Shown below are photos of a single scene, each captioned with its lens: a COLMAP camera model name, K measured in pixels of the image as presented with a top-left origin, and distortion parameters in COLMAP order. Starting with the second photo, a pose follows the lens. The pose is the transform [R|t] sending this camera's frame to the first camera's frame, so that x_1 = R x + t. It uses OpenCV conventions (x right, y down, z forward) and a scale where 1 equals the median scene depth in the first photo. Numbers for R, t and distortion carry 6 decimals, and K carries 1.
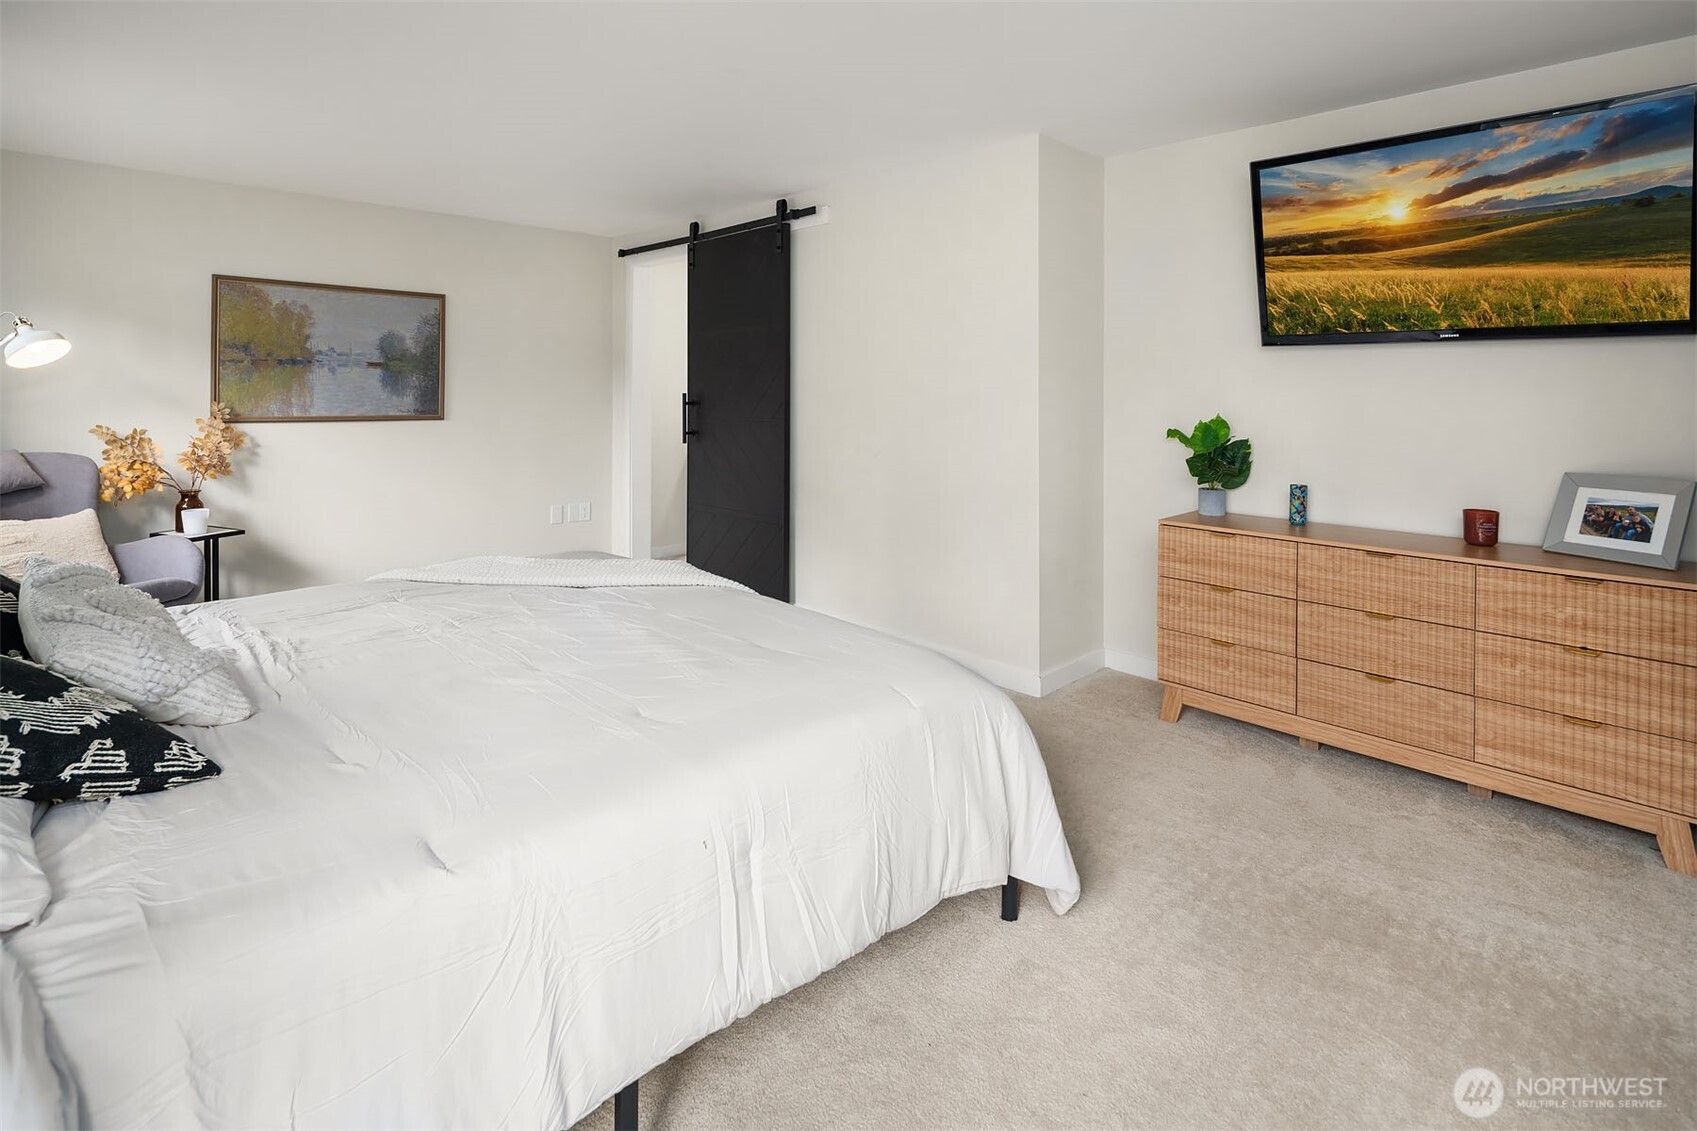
lens RADIAL K [[829.3, 0, 848.7], [0, 829.3, 560.9], [0, 0, 1]] dist [0.001145, 0.000058]
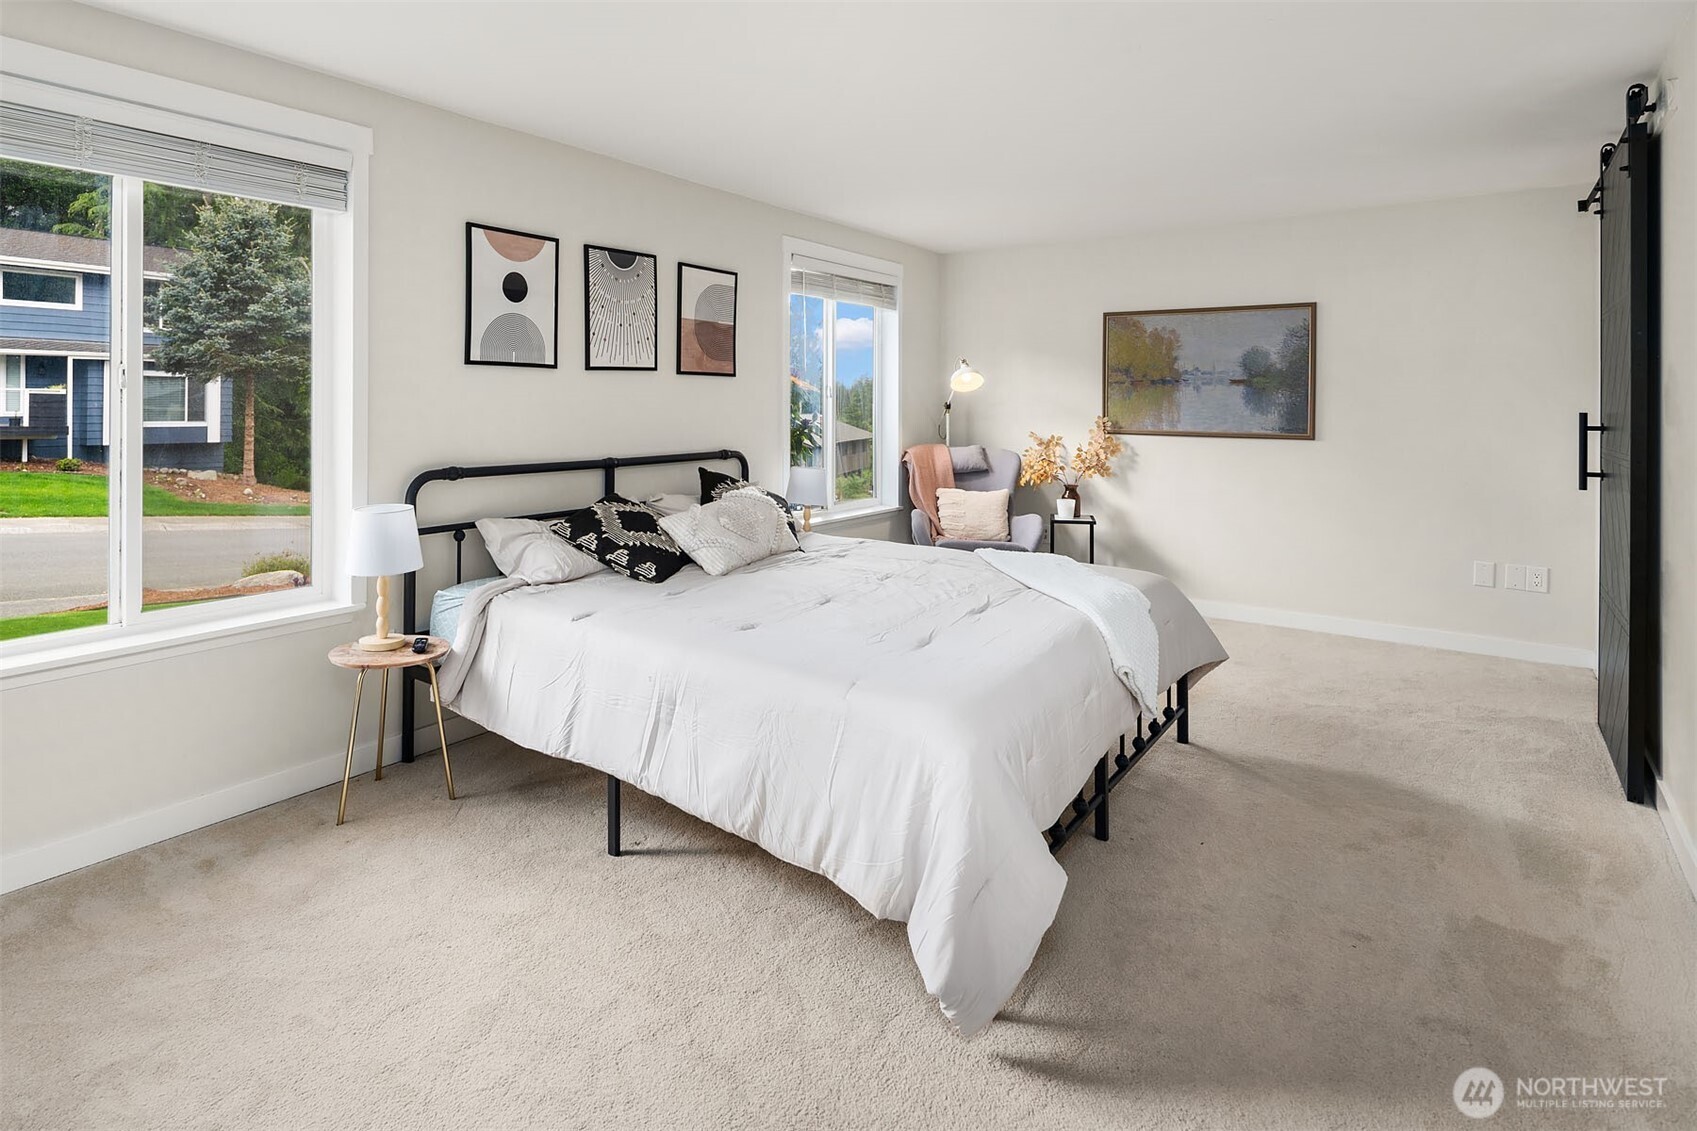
lens RADIAL K [[829.3, 0, 848.7], [0, 829.3, 560.9], [0, 0, 1]] dist [0.001145, 0.000058]
pose [[0.171400, 0.178322, -0.968929, 0.375379], [-0.204702, 0.968466, 0.142026, -0.077242], [0.963701, 0.173998, 0.202498, 0.402003]]
